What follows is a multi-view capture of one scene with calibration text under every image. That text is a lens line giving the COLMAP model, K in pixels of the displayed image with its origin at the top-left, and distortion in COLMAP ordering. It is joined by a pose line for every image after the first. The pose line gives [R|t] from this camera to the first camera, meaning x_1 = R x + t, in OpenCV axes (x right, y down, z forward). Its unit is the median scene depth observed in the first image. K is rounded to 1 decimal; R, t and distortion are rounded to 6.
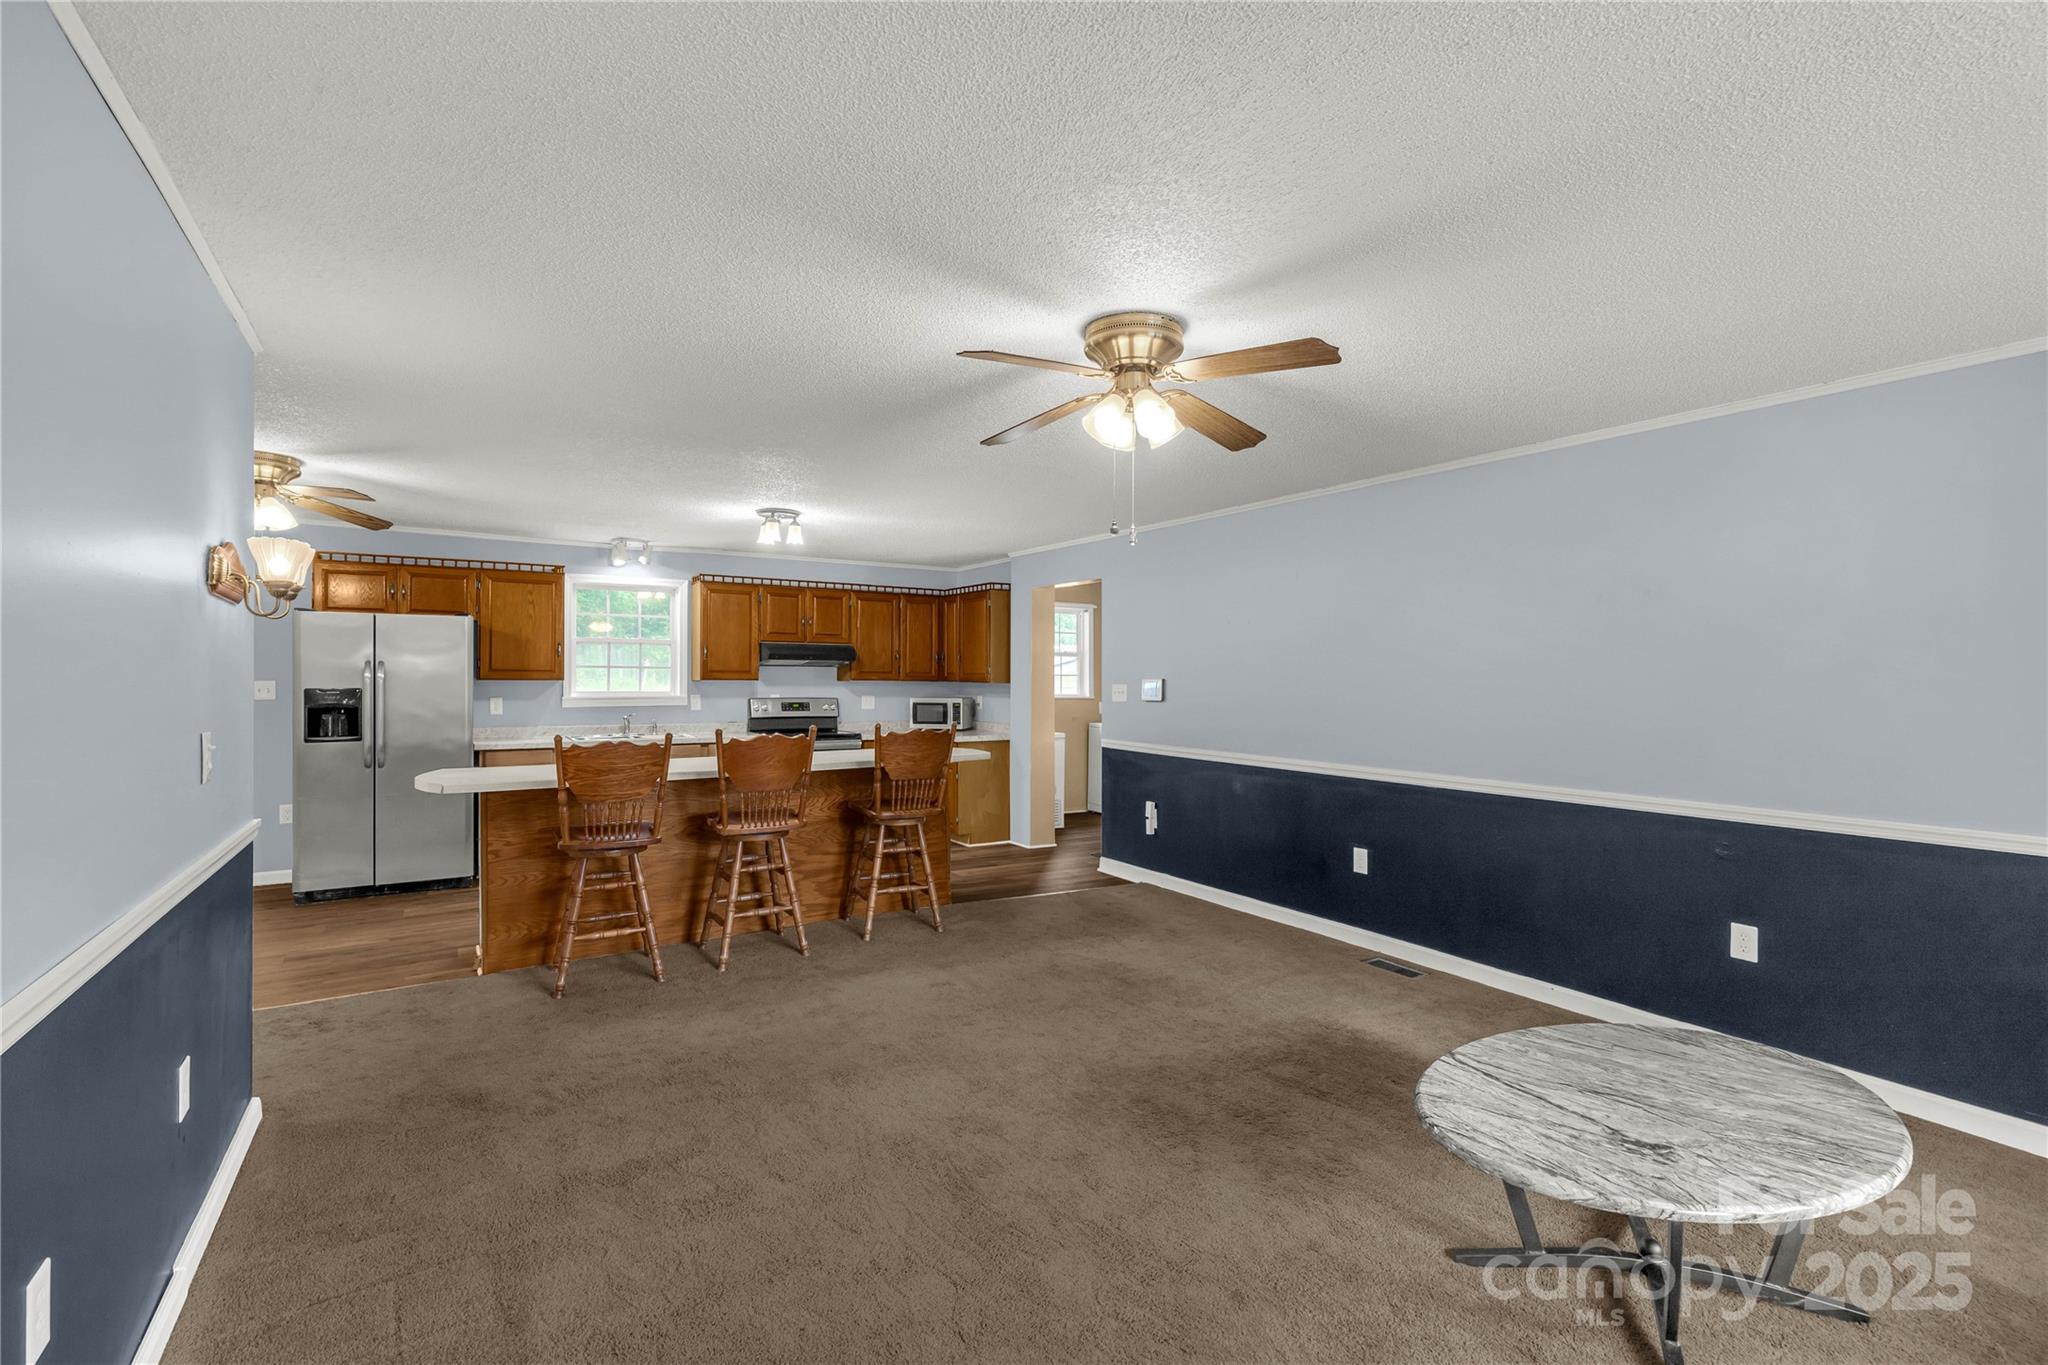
lens RADIAL K [[930.2, 0, 1020.1], [0, 930.2, 677.3], [0, 0, 1]] dist [0.006038, 0.000283]
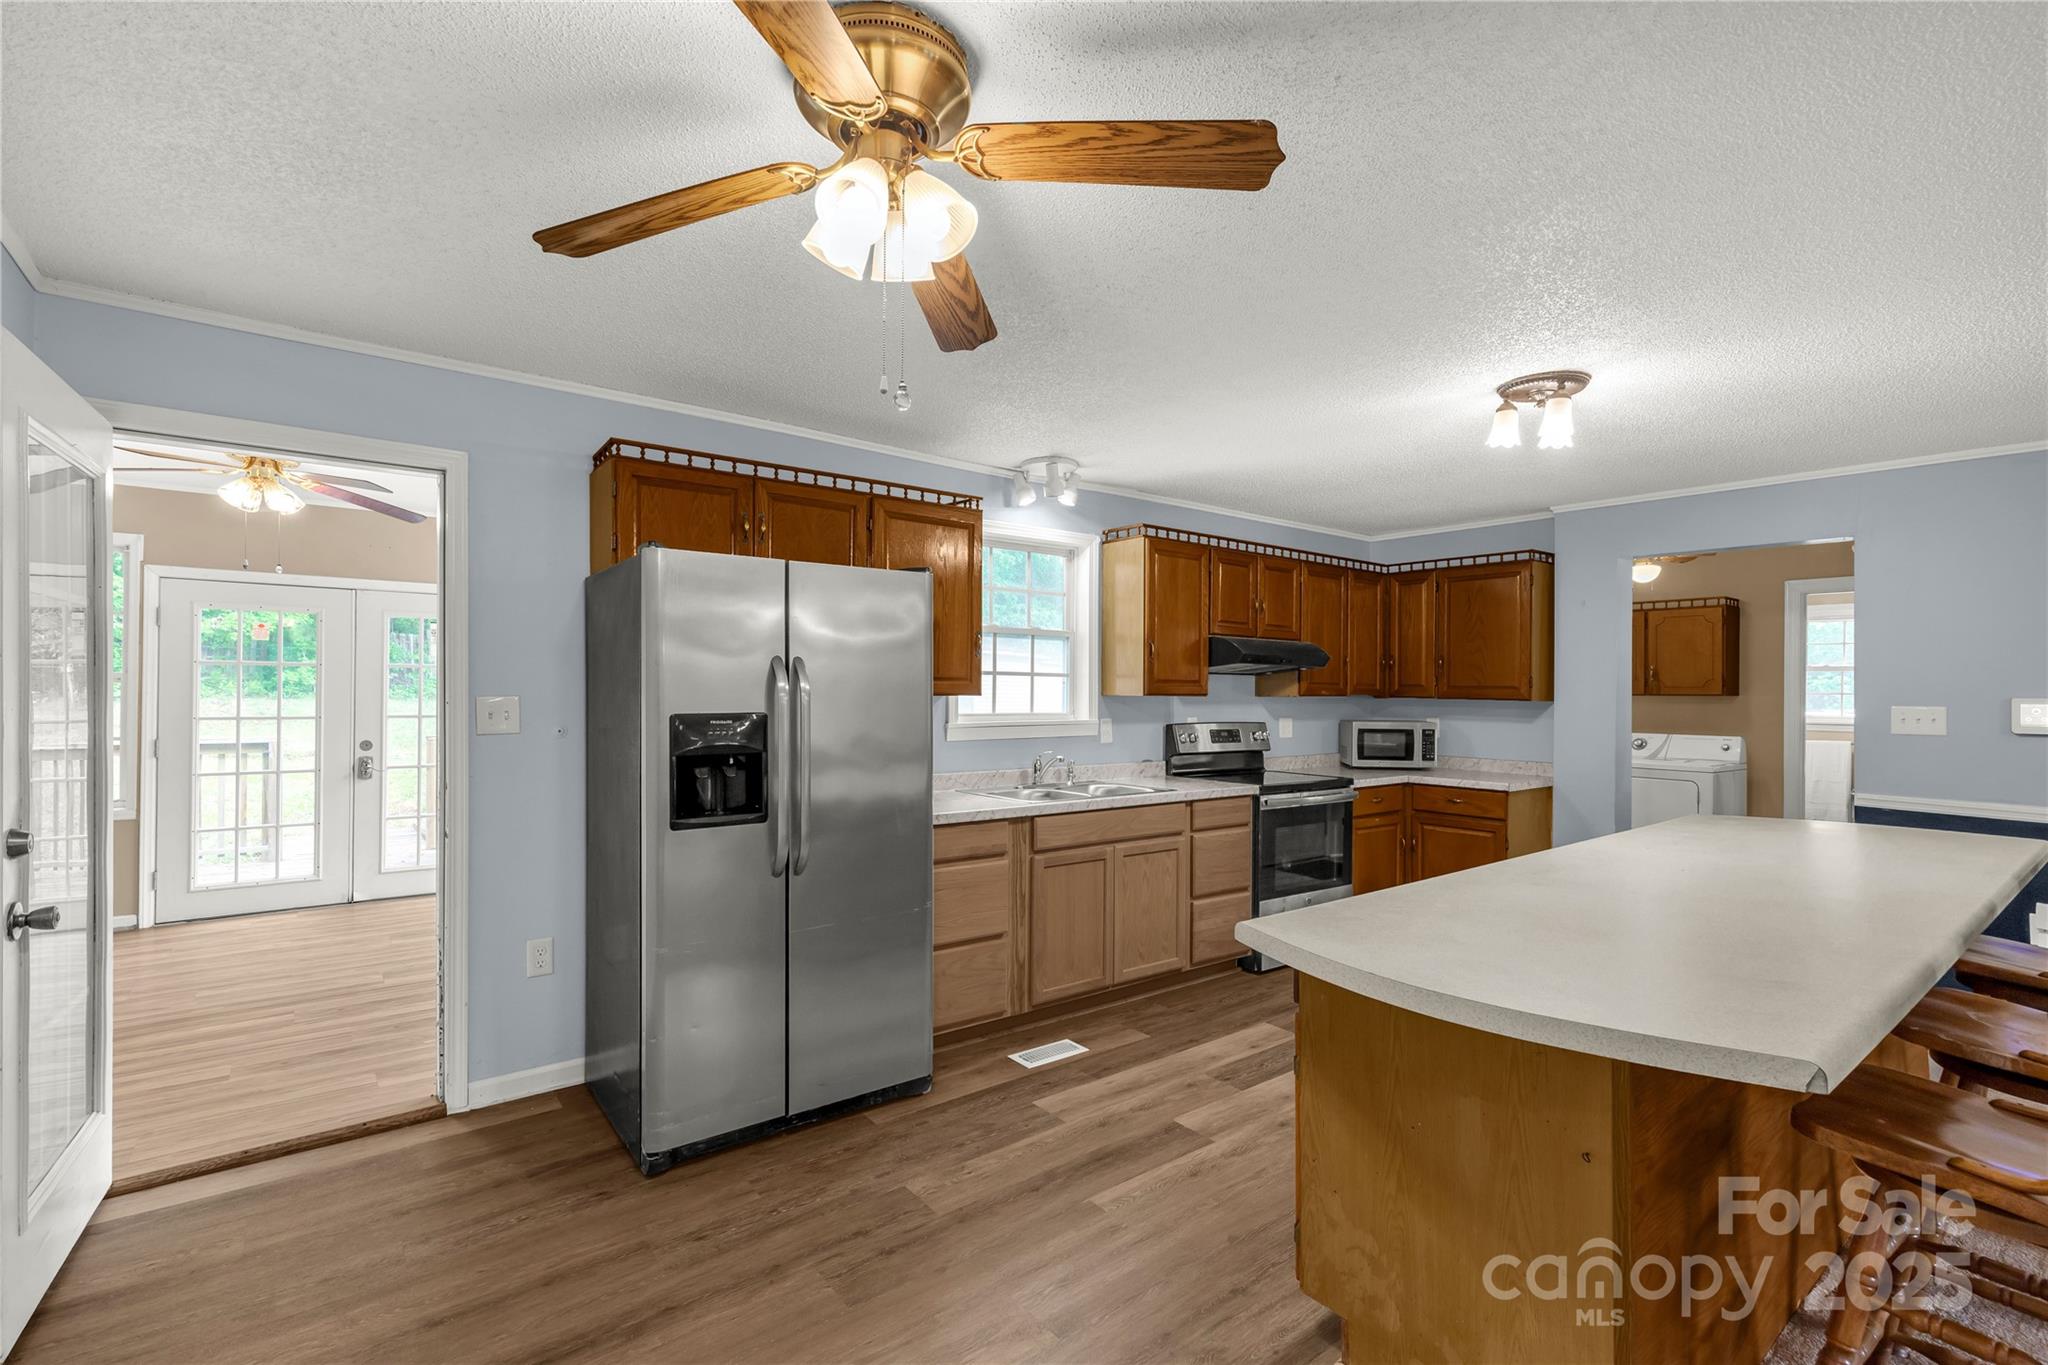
lens RADIAL K [[930.2, 0, 1020.1], [0, 930.2, 677.3], [0, 0, 1]] dist [0.006038, 0.000283]
pose [[0.994759, 0.005714, 0.102085, -0.463266], [-0.004500, 0.999916, -0.012120, -0.001289], [-0.102146, 0.011598, 0.994702, 0.374897]]
